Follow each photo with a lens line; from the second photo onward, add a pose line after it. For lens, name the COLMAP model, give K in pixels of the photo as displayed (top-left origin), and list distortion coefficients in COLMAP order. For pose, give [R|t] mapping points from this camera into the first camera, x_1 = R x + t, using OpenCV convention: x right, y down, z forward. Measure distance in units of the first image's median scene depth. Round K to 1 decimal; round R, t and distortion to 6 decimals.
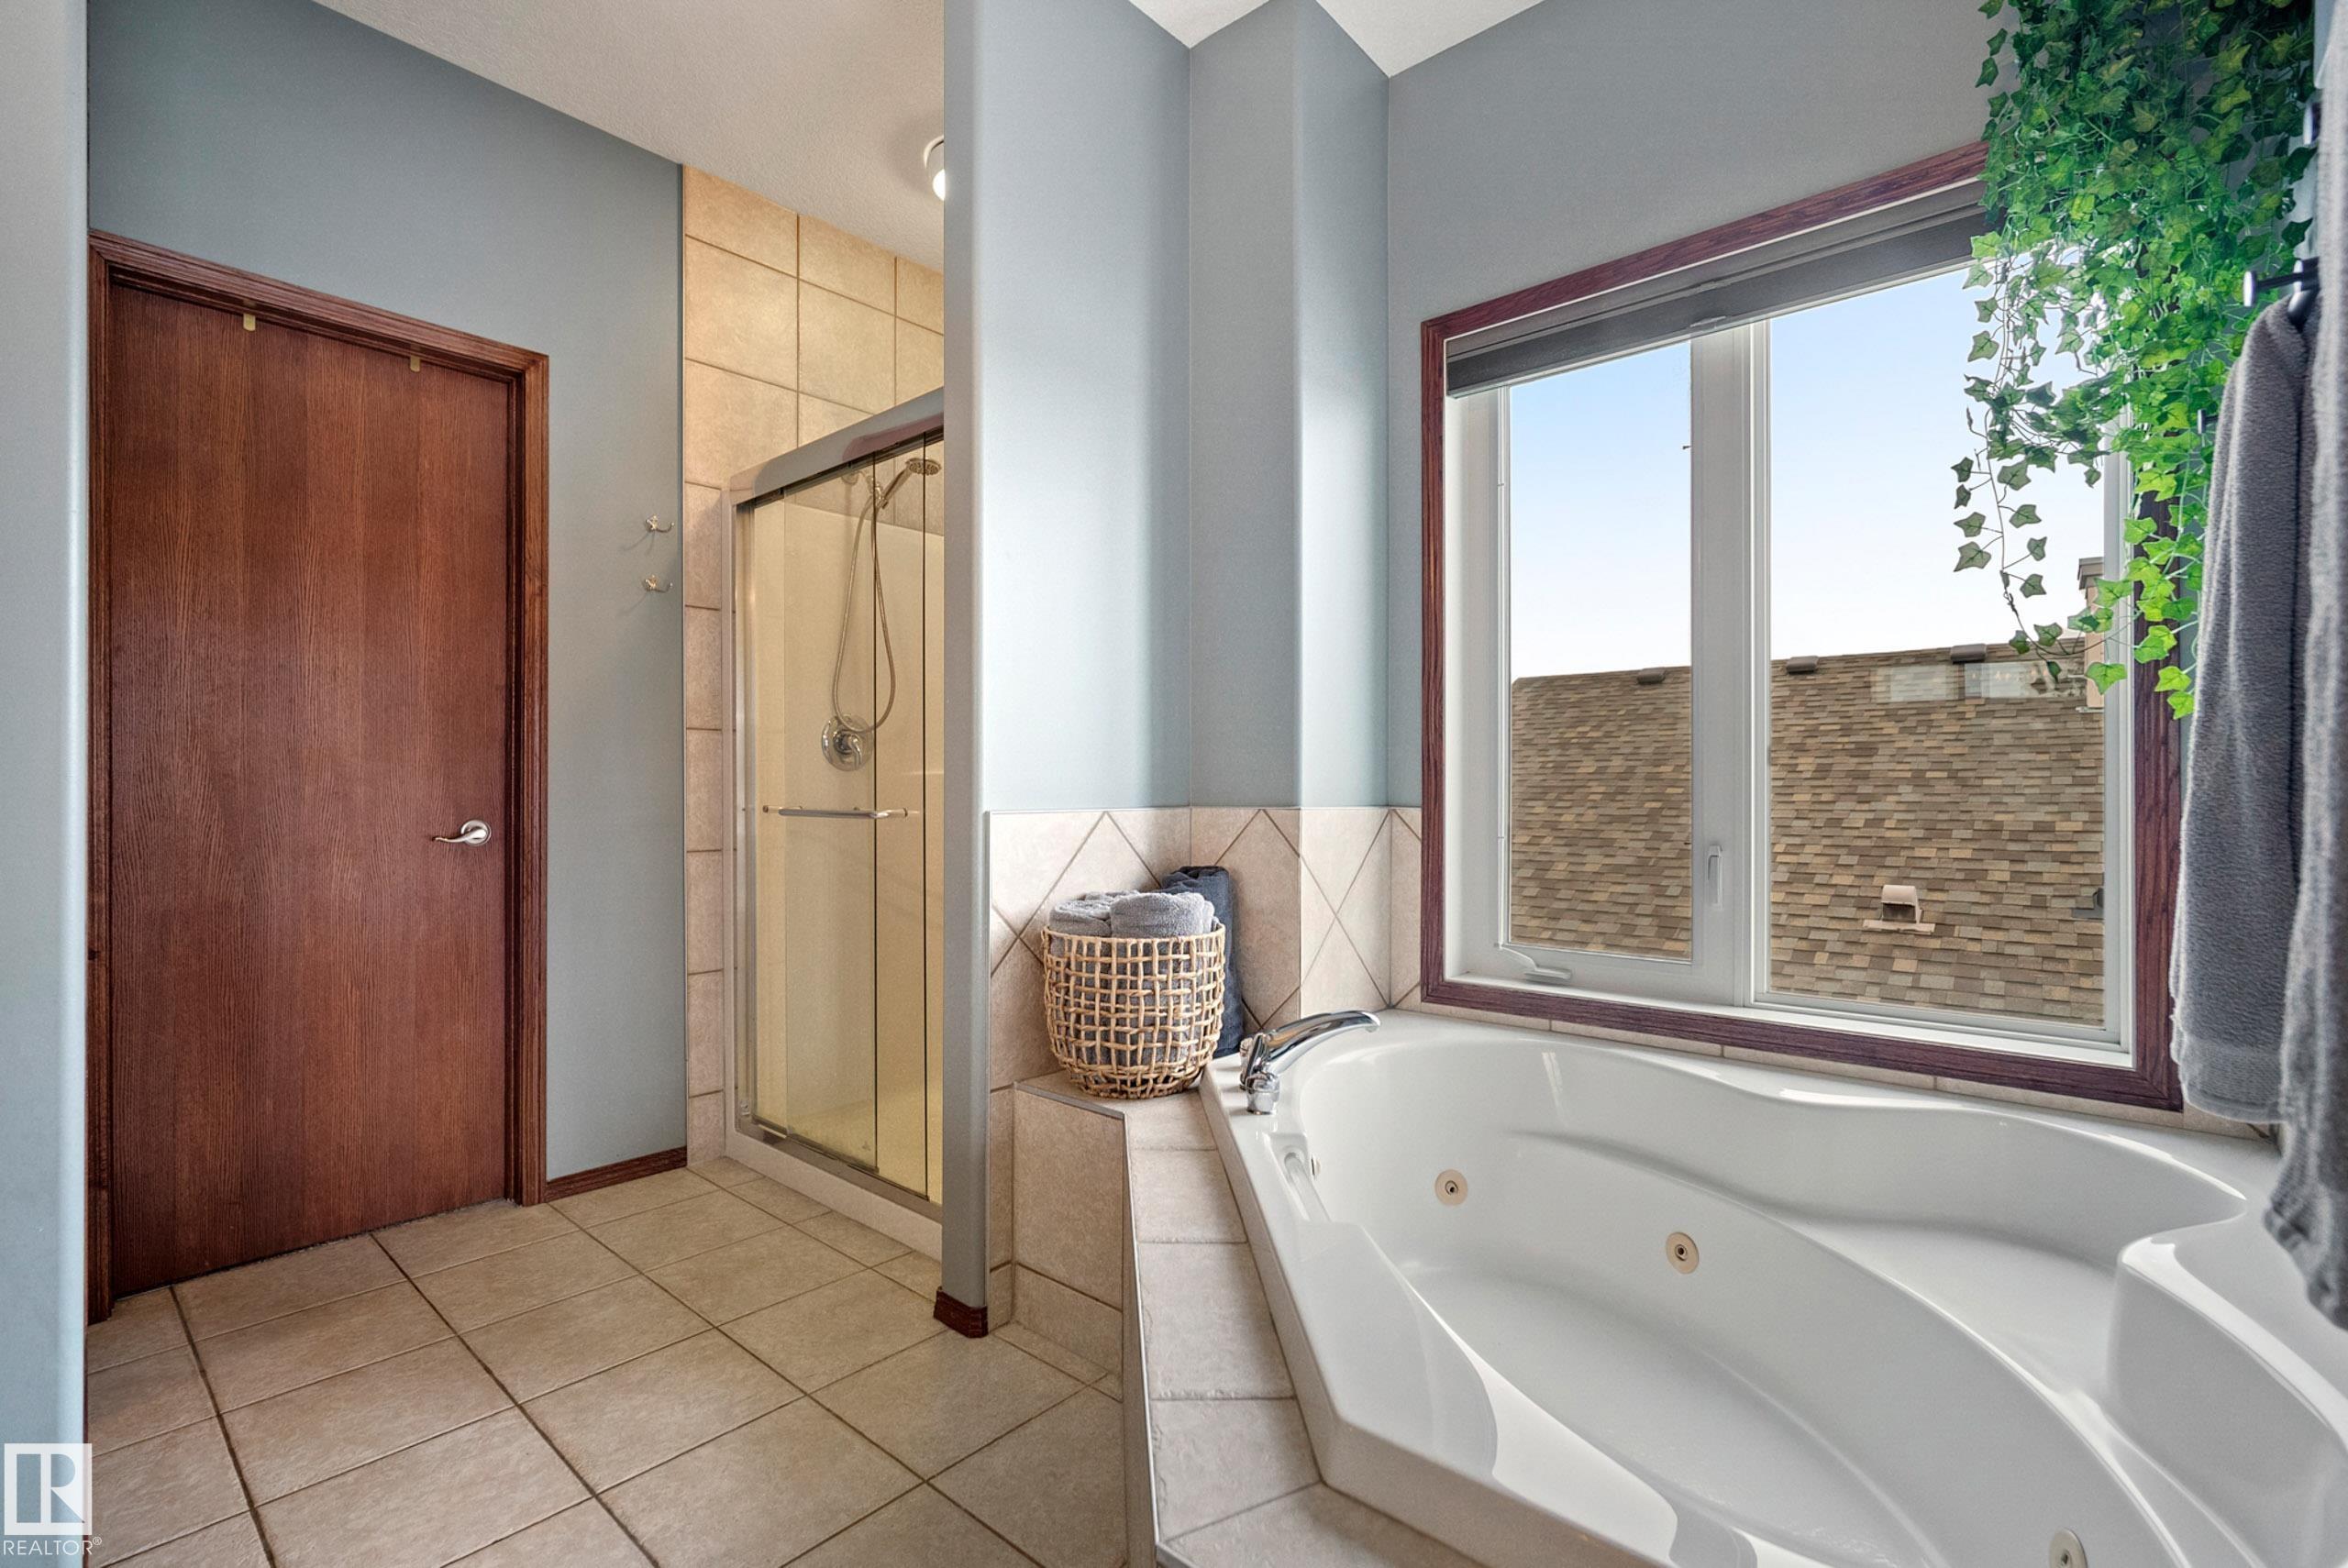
lens RADIAL K [[1052.1, 0, 1181.5], [0, 1052.1, 789.5], [0, 0, 1]] dist [-0.012108, 0.003949]
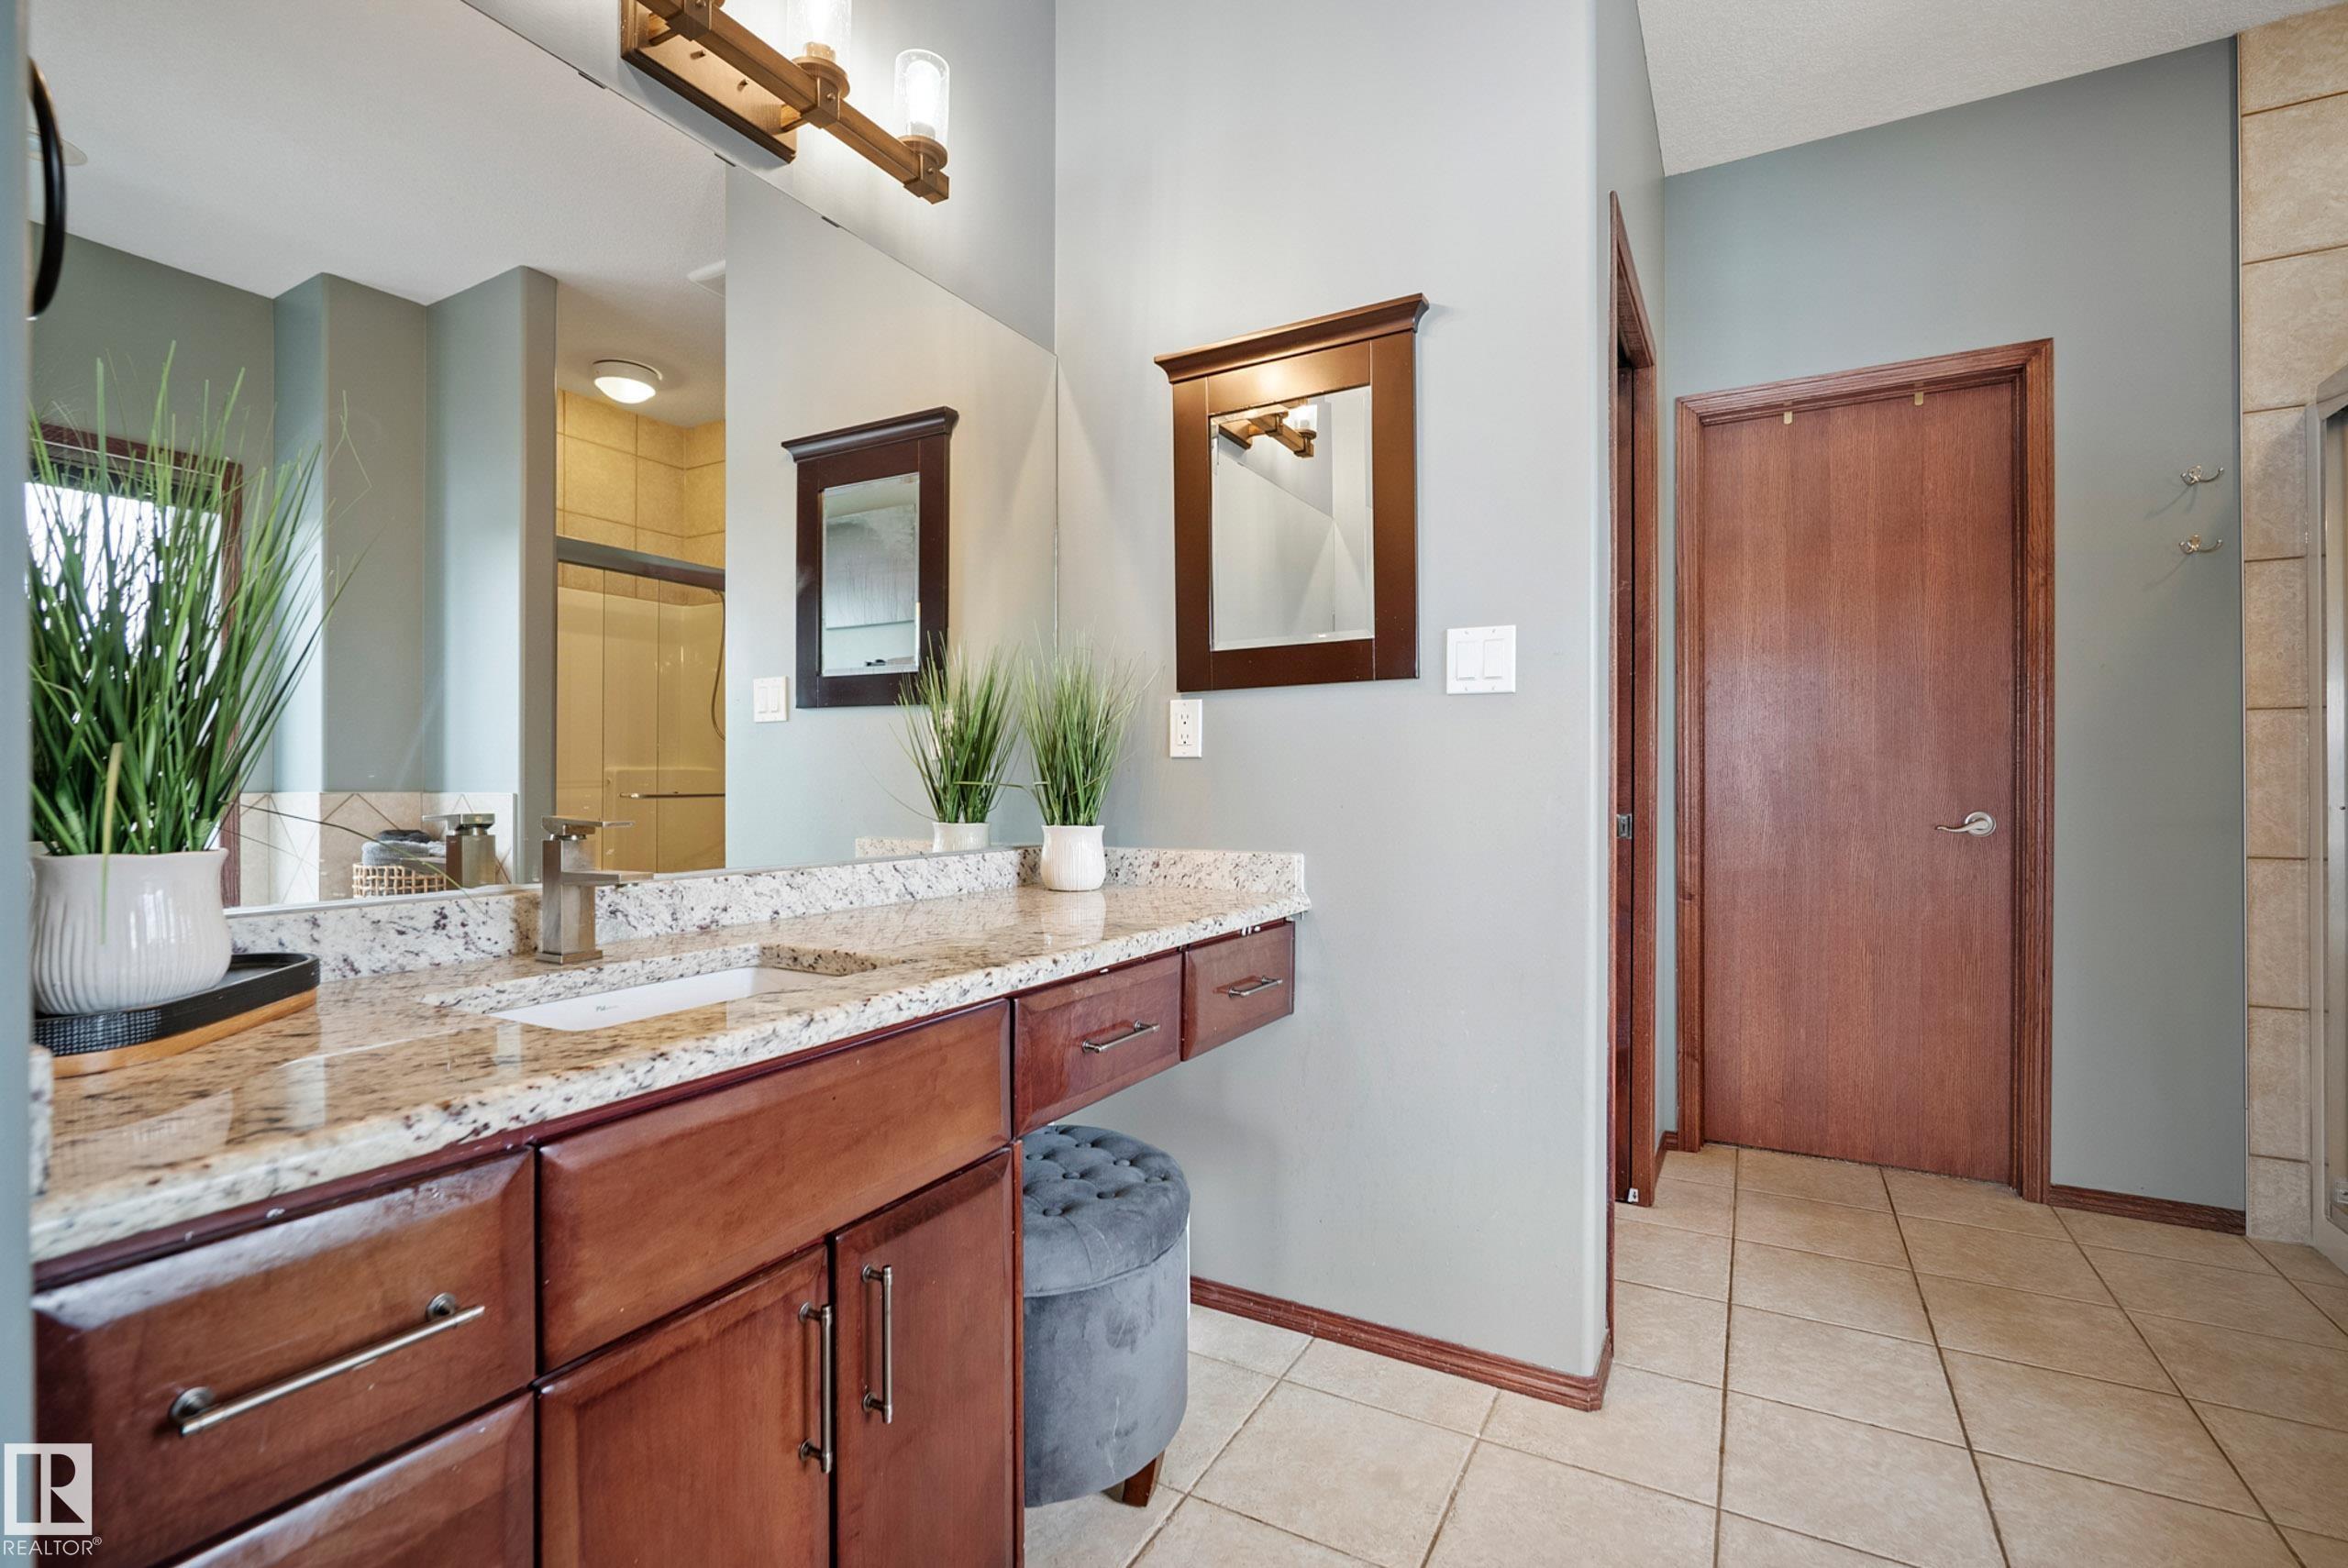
lens RADIAL K [[1052.1, 0, 1160.1], [0, 1052.1, 782.1], [0, 0, 1]] dist [-0.012108, 0.003949]
pose [[0.199175, -0.001266, -0.979963, 0.186820], [-0.000819, 0.999999, -0.001458, 0.001655], [0.979964, 0.001093, 0.199174, -0.008334]]
